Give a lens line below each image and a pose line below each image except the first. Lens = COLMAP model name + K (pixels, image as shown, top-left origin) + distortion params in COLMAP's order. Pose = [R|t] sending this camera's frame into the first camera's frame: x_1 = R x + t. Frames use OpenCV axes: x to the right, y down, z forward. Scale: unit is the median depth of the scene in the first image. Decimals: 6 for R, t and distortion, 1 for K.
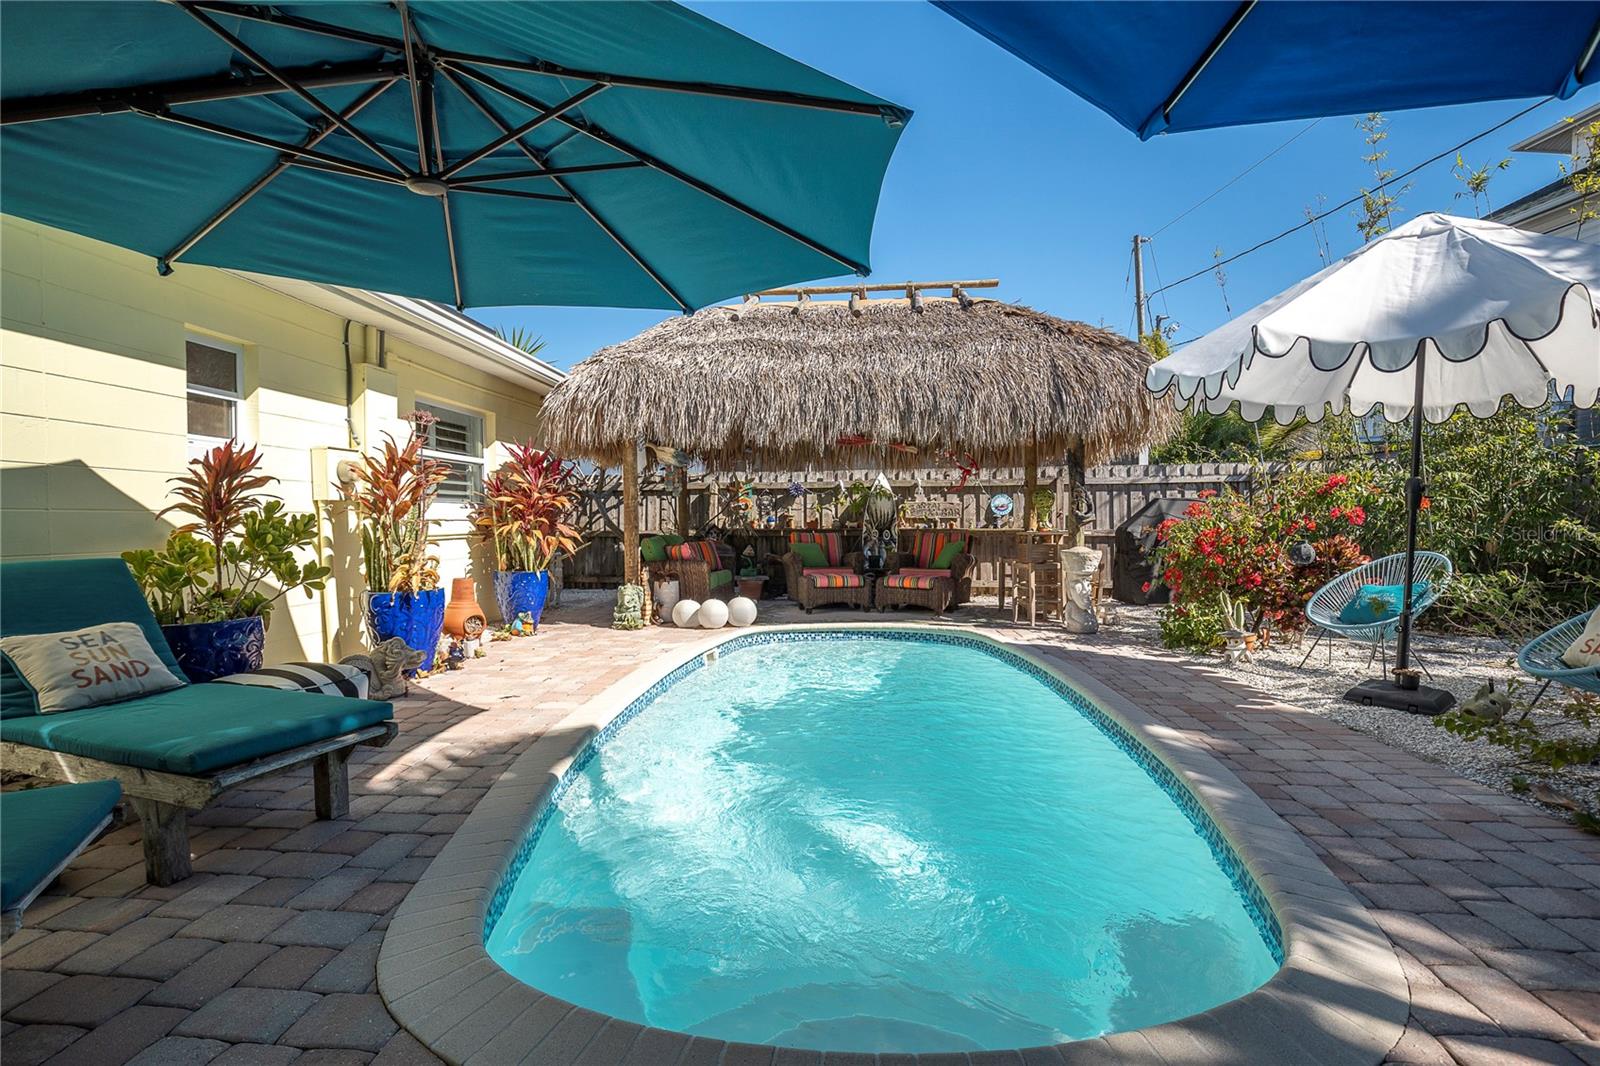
lens RADIAL K [[736.3, 0, 804.0], [0, 736.3, 544.3], [0, 0, 1]] dist [-0.036069, 0.006996]
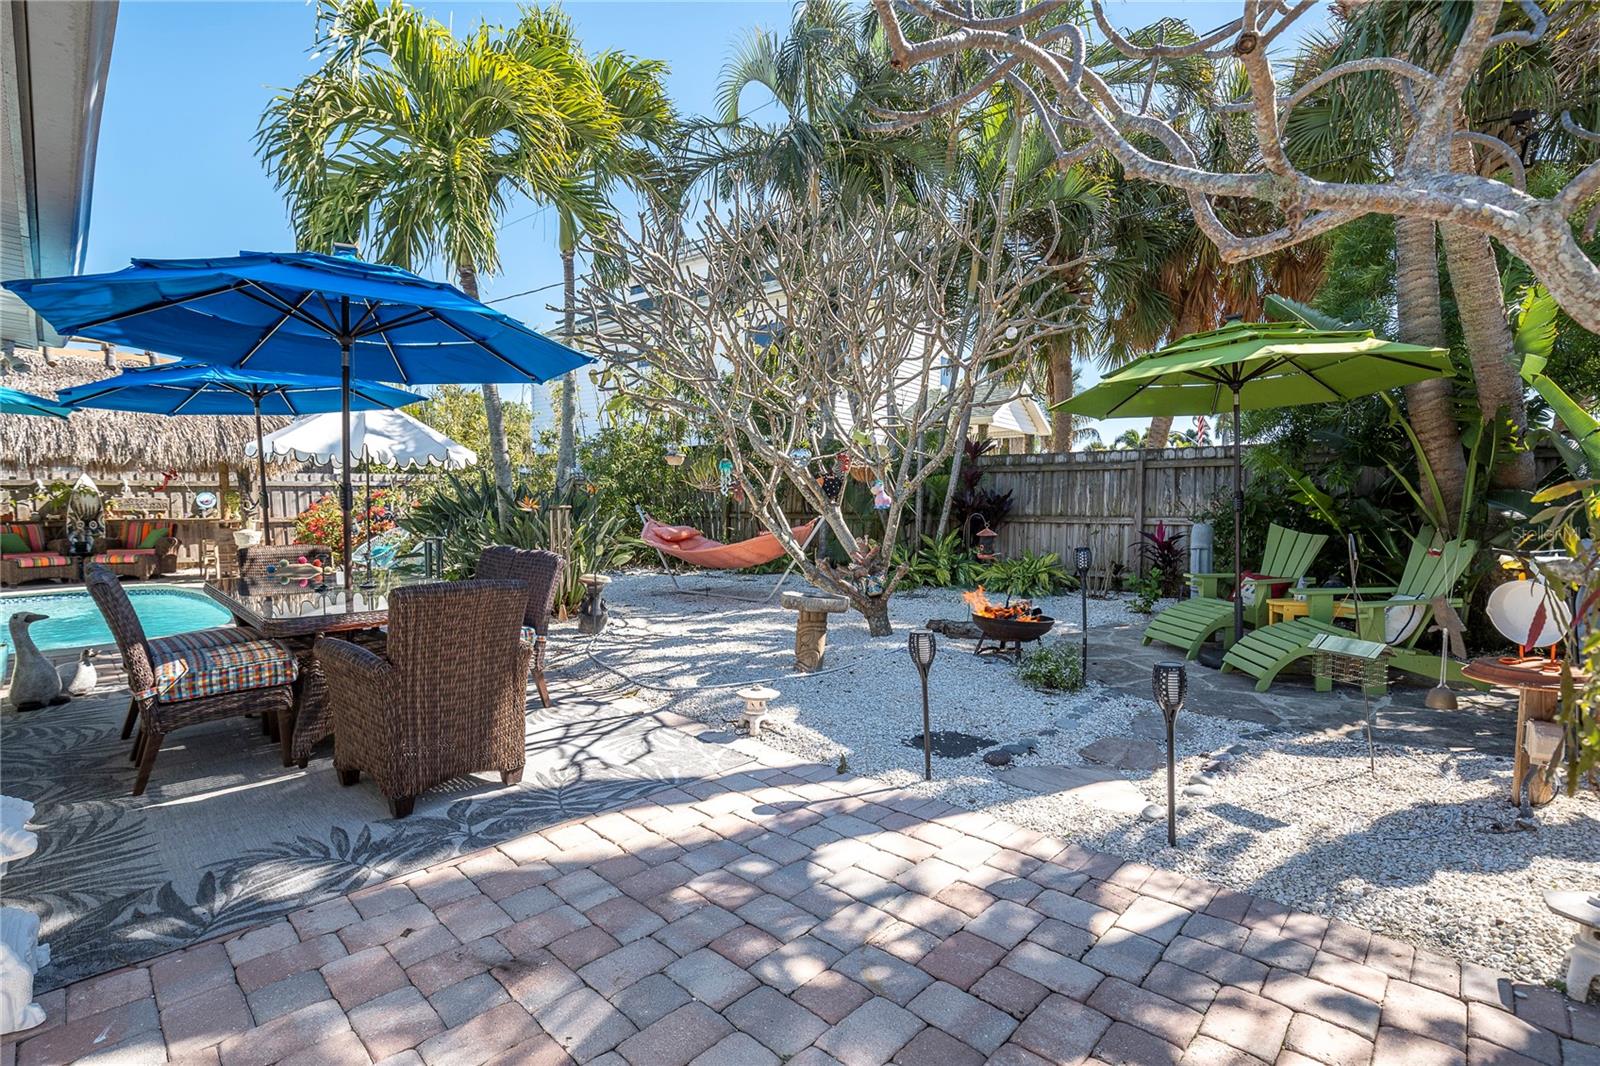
lens RADIAL K [[736.3, 0, 804.0], [0, 736.3, 544.3], [0, 0, 1]] dist [-0.036069, 0.006996]
pose [[0.634032, -0.047007, 0.771877, -0.072020], [0.027220, 0.998889, 0.038473, 0.007329], [-0.772828, -0.003382, 0.634607, -0.832299]]
